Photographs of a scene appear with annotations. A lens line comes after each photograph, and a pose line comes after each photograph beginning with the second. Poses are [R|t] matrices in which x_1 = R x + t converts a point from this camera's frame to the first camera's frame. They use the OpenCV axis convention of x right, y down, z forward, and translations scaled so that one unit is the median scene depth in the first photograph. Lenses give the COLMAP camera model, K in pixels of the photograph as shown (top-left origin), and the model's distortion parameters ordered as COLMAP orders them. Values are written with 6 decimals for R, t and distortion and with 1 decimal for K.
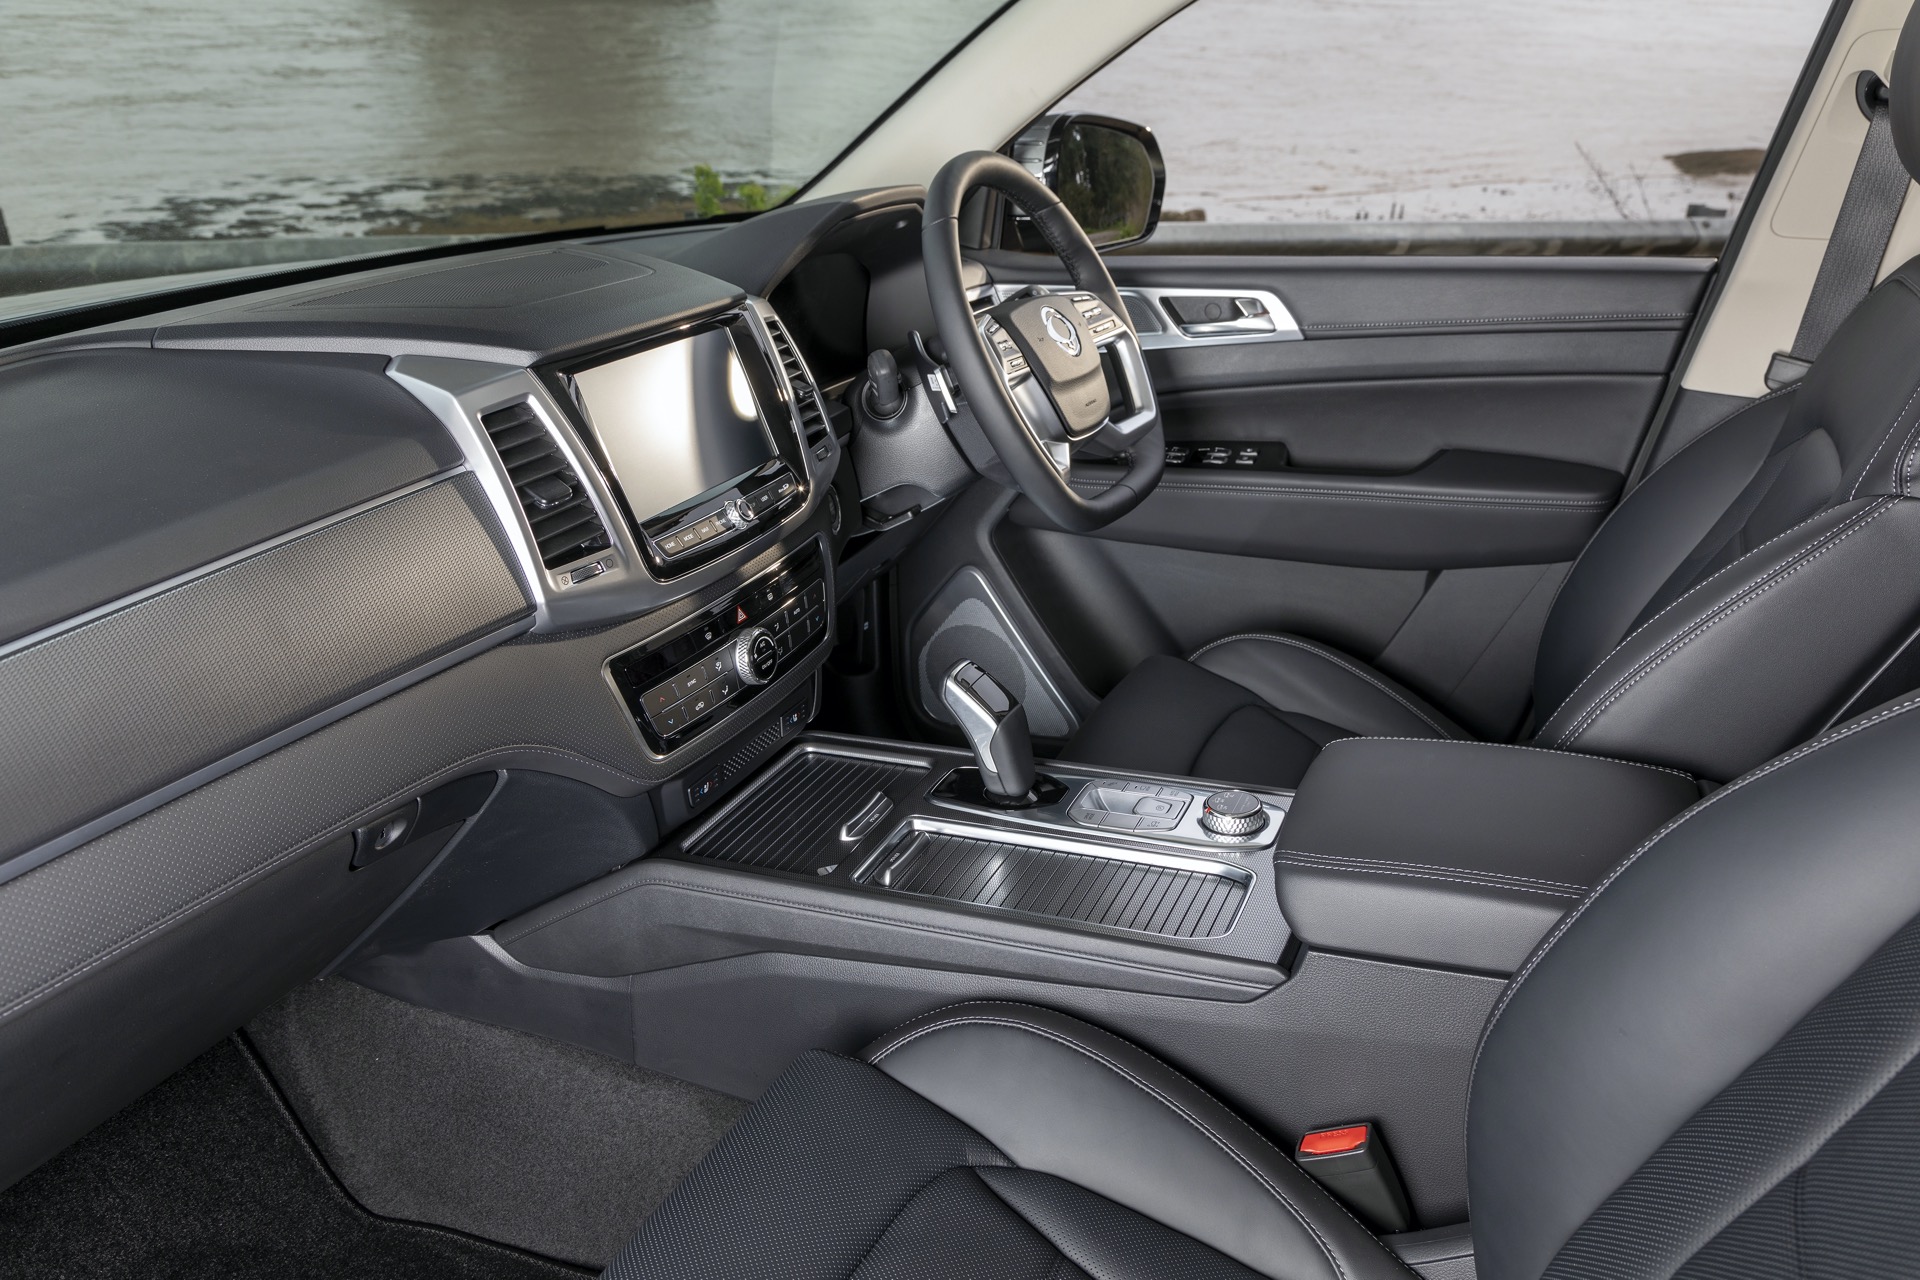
lens RADIAL K [[1483.8, 0, 967.9], [0, 1483.8, 639.7], [0, 0, 1]] dist [-0.015071, -0.000449]
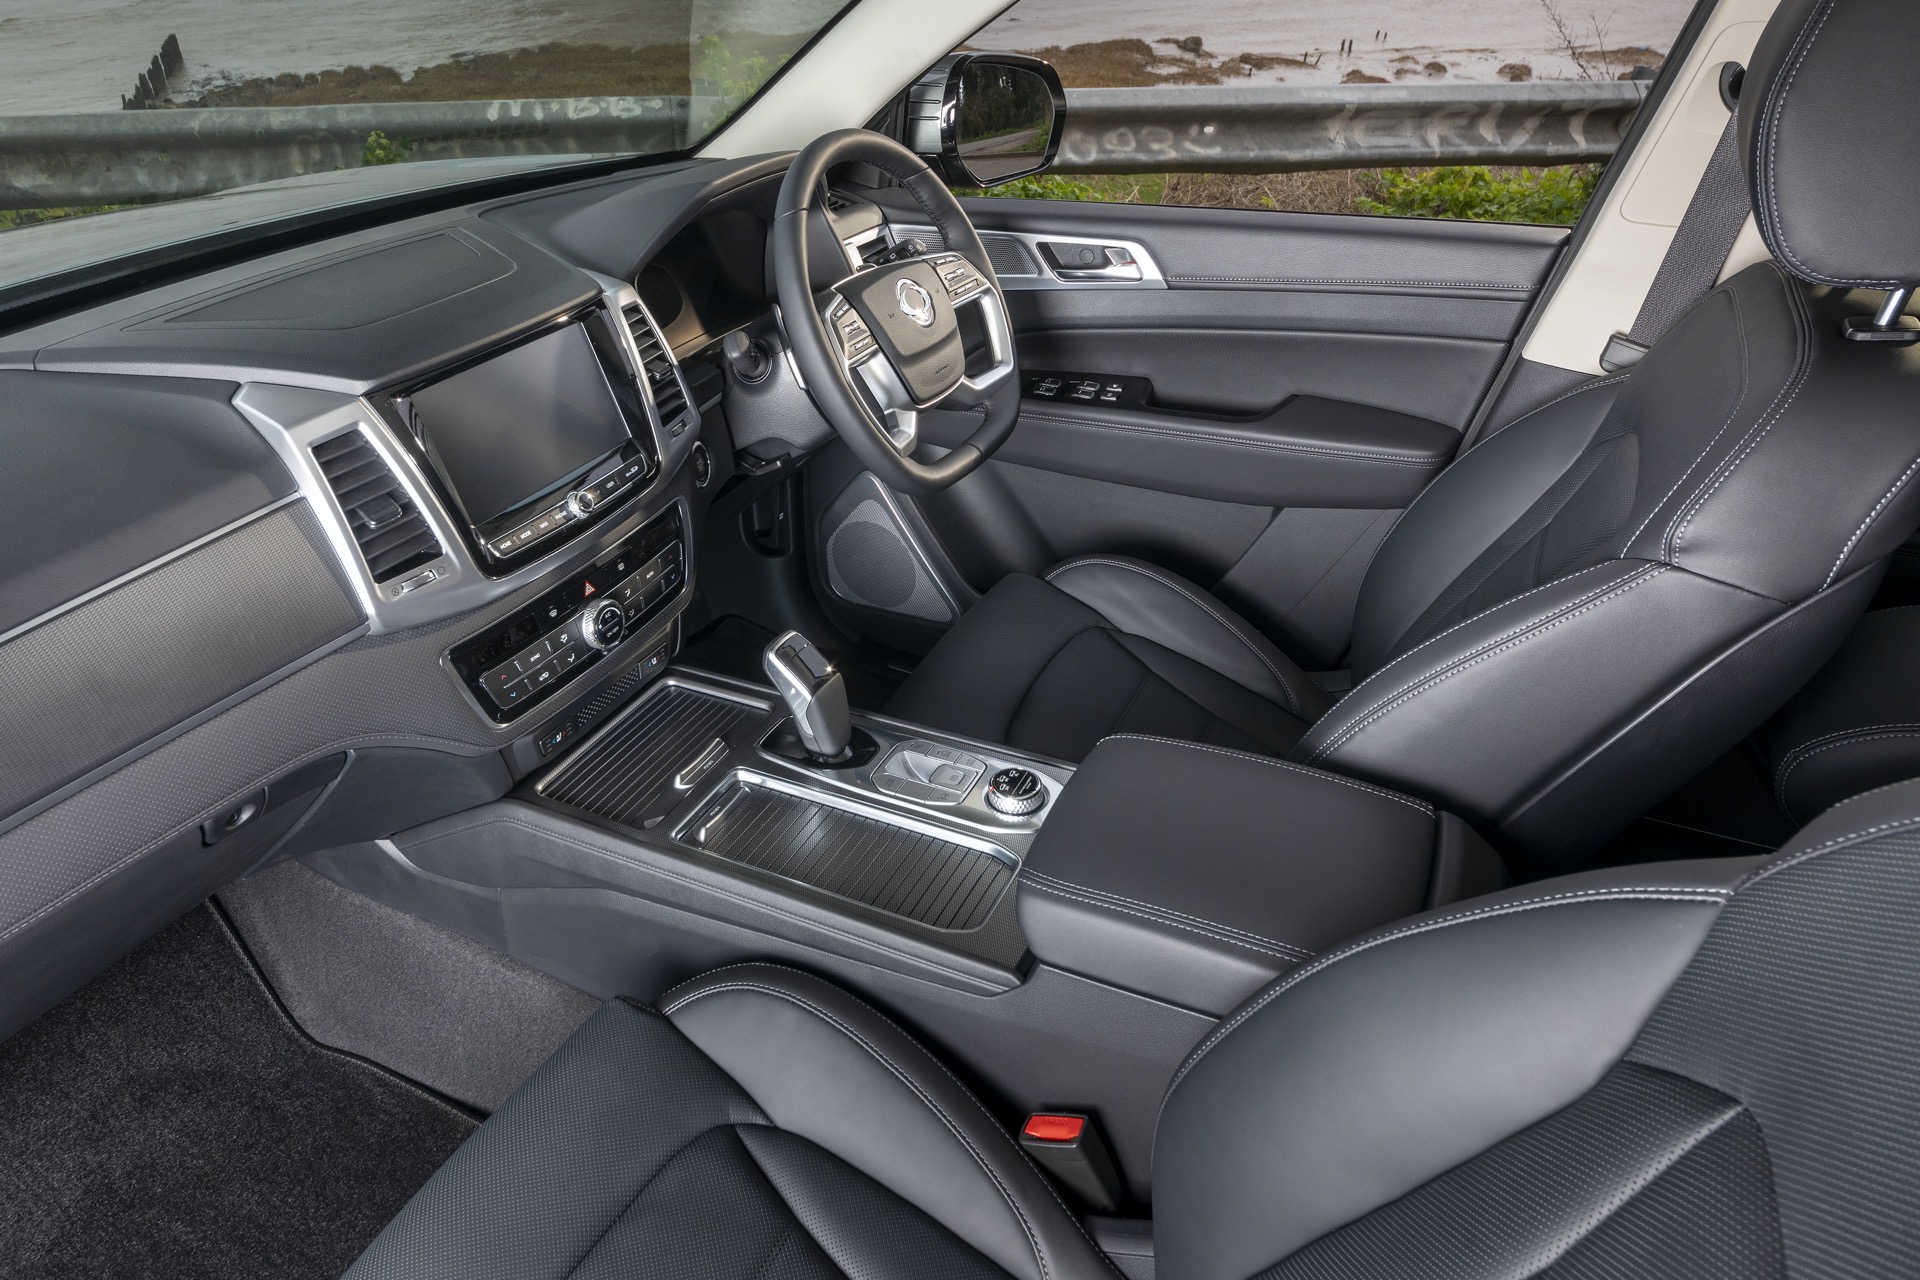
lens RADIAL K [[1238.4, 0, 856.2], [0, 1238.4, 582.7], [0, 0, 1]] dist [-0.004752, 0.005622]
pose [[0.994788, 0.040362, -0.093634, 0.133631], [-0.027225, 0.990119, 0.137562, -0.152675], [0.098261, -0.134296, 0.986057, 0.094193]]
